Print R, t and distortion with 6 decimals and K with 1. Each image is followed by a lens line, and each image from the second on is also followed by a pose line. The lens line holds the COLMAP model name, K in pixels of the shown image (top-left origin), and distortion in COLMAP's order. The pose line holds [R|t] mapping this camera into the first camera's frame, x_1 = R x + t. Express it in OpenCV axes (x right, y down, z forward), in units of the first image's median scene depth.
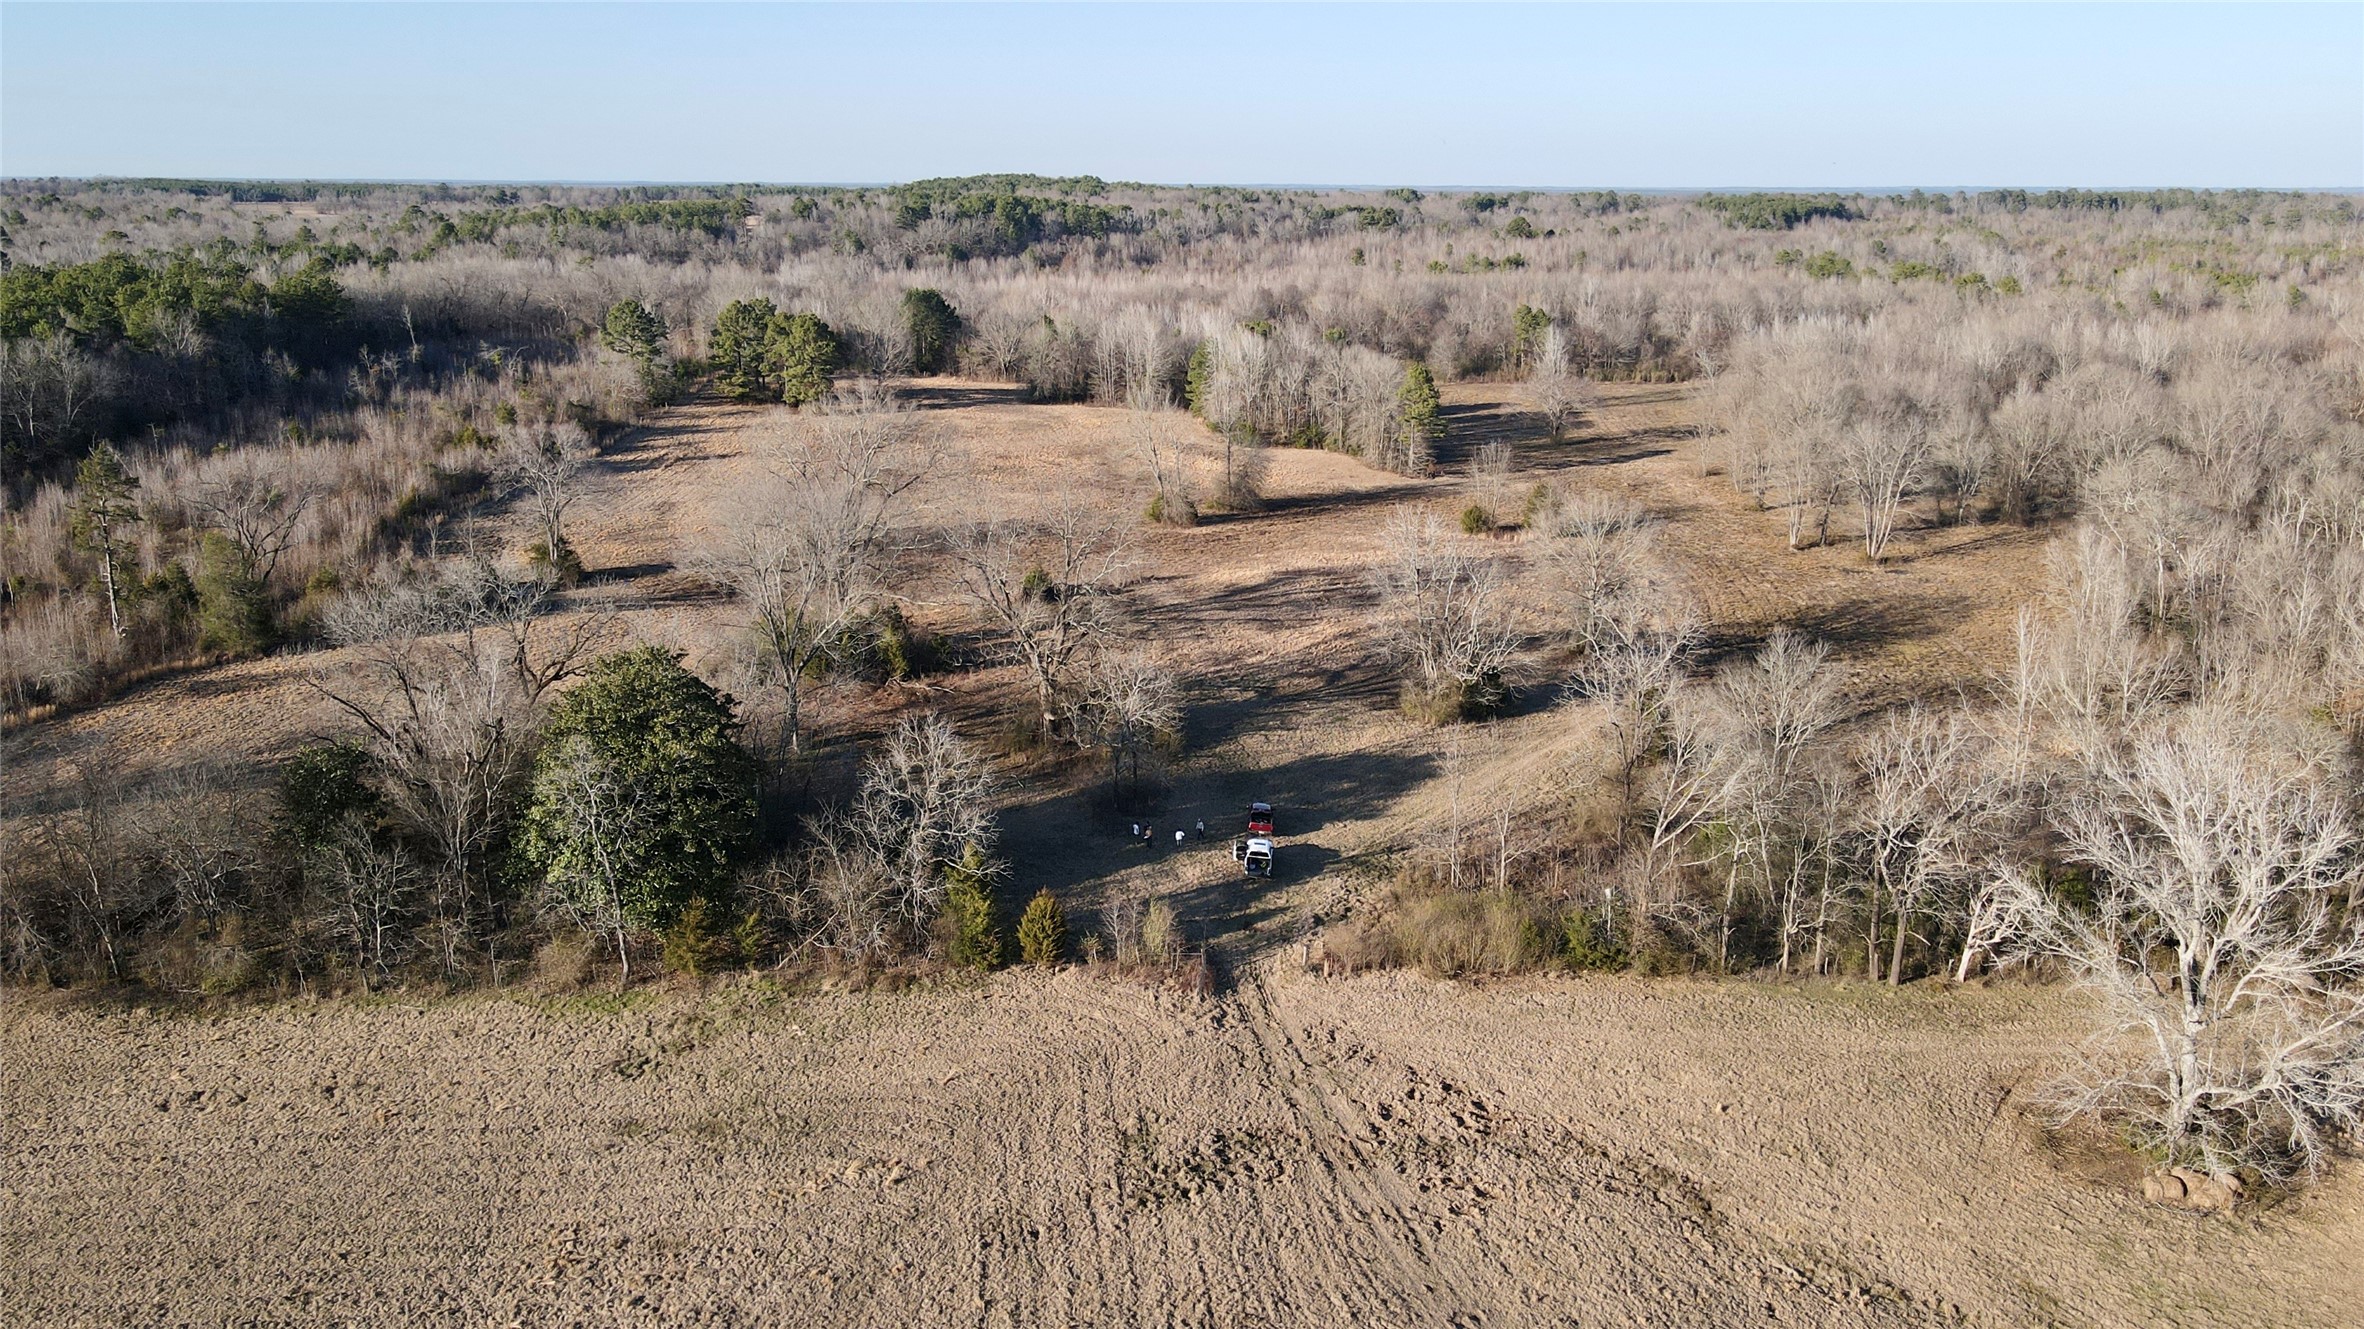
lens RADIAL K [[1764.1, 0, 1182.5], [0, 1764.1, 652.2], [0, 0, 1]] dist [0.004817, 0.011026]
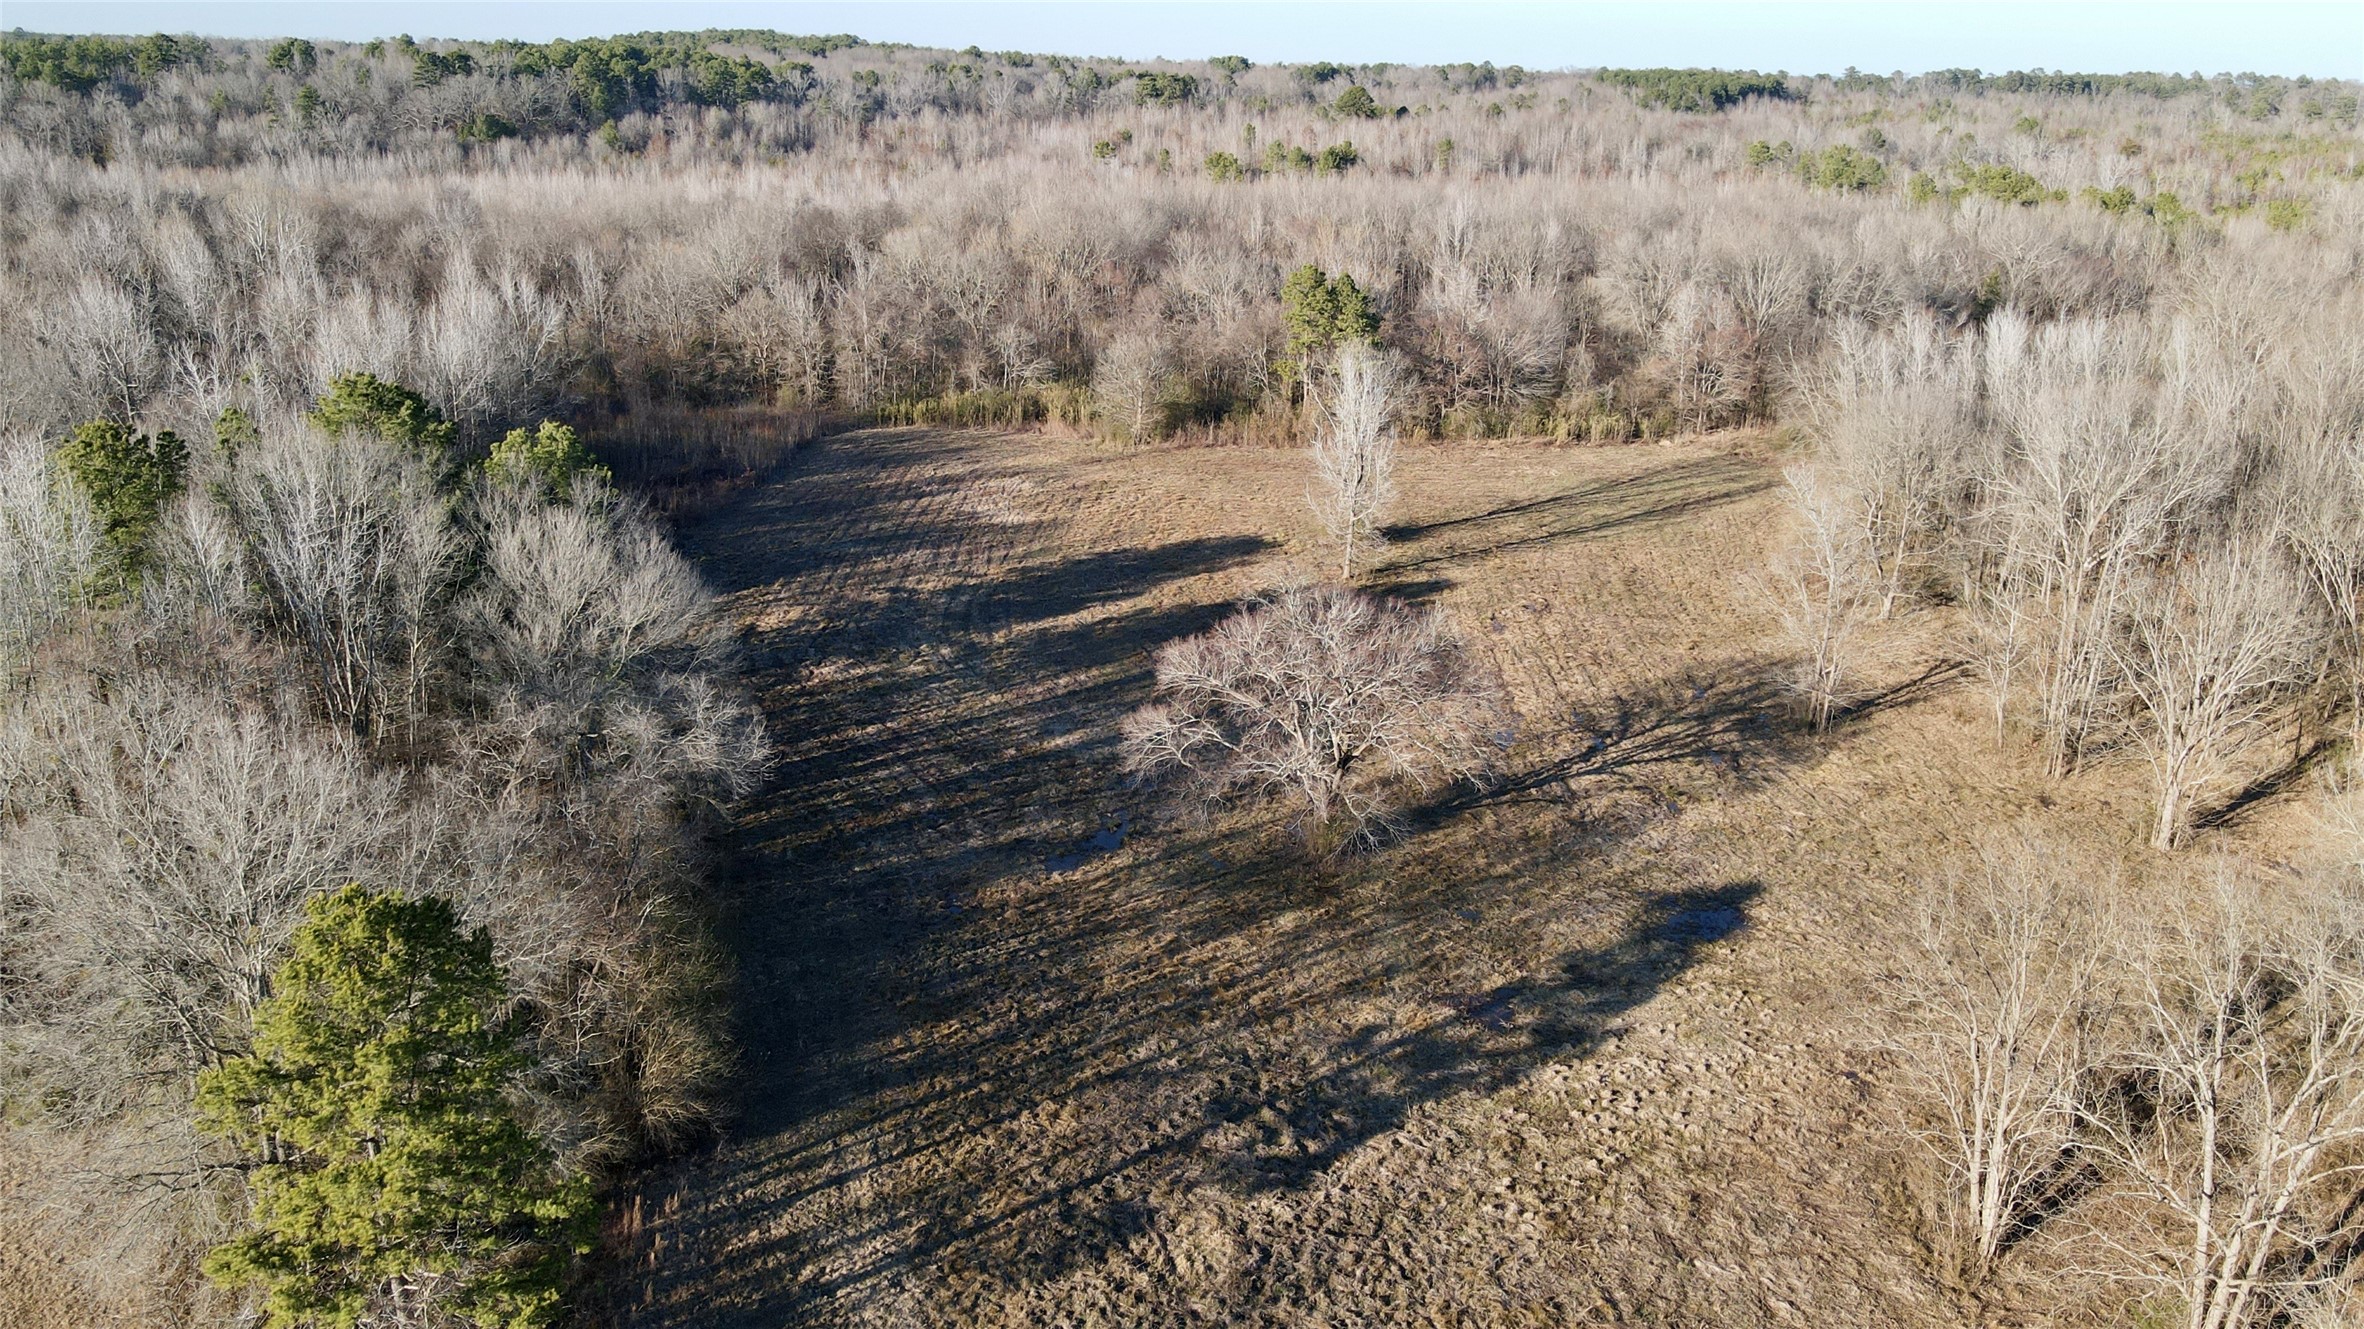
lens RADIAL K [[1764.1, 0, 1182.5], [0, 1764.1, 652.2], [0, 0, 1]] dist [0.004817, 0.011026]
pose [[0.997373, -0.007817, 0.072008, 0.128423], [0.003288, 0.998021, 0.062791, -0.127184], [-0.072357, -0.062389, 0.995426, 0.553590]]
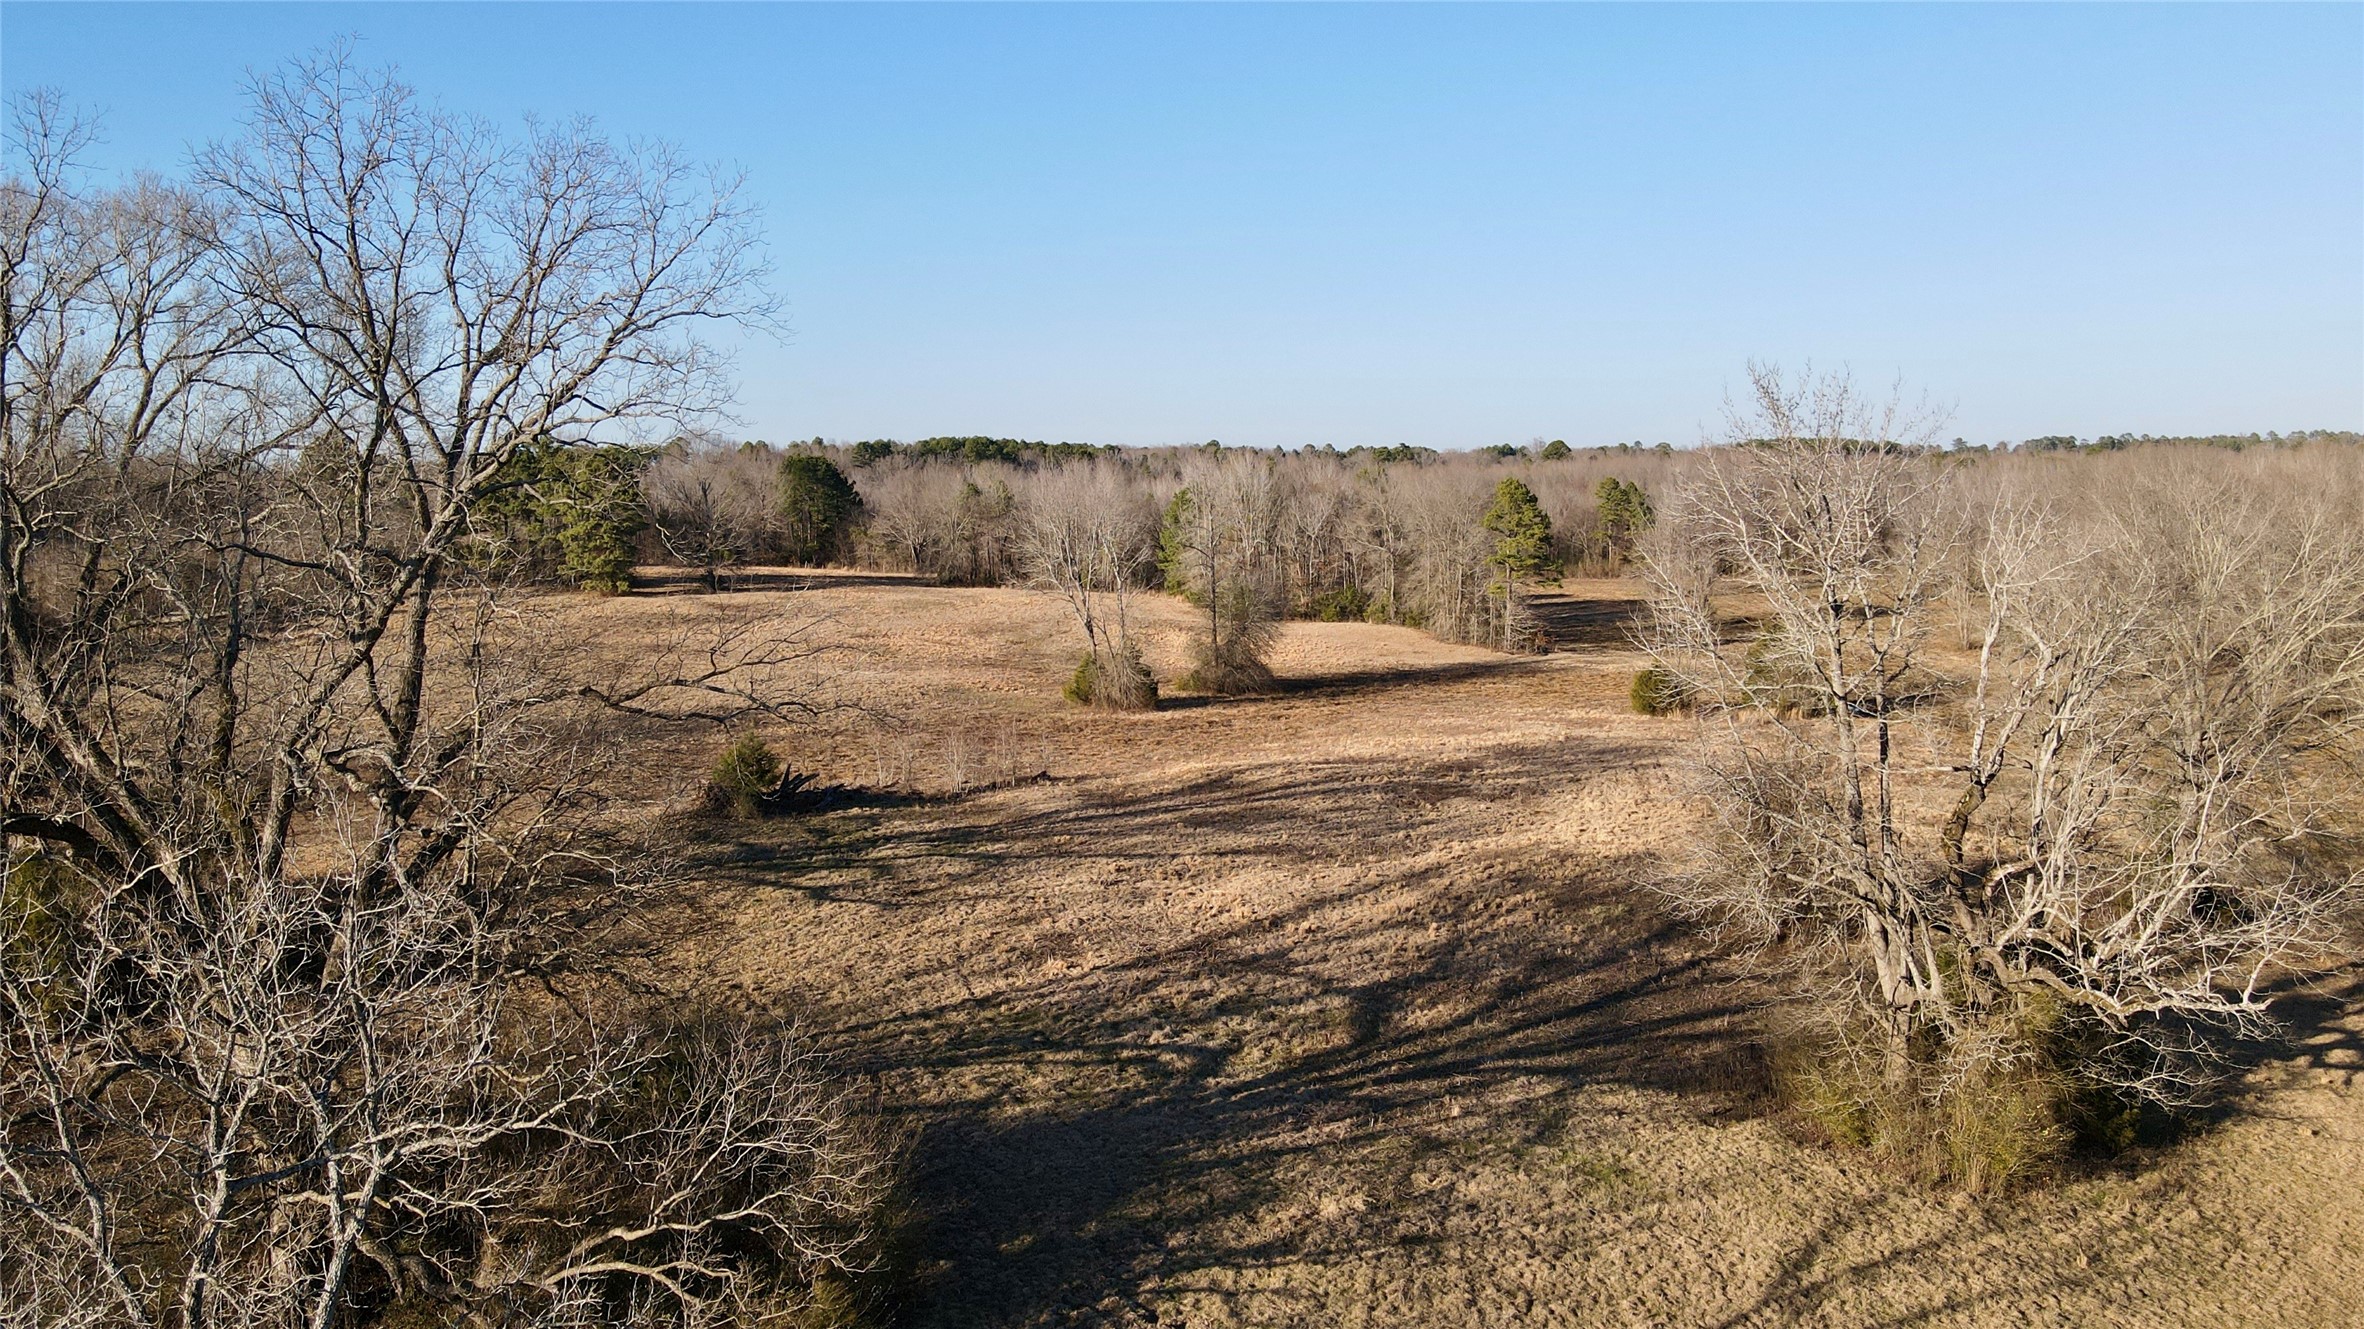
lens RADIAL K [[1764.1, 0, 1182.5], [0, 1764.1, 652.2], [0, 0, 1]] dist [0.004817, 0.011026]
pose [[0.999855, -0.016341, -0.004825, 0.011035], [0.015316, 0.986049, -0.165749, 0.001435], [0.007467, 0.165651, 0.986156, 0.254963]]
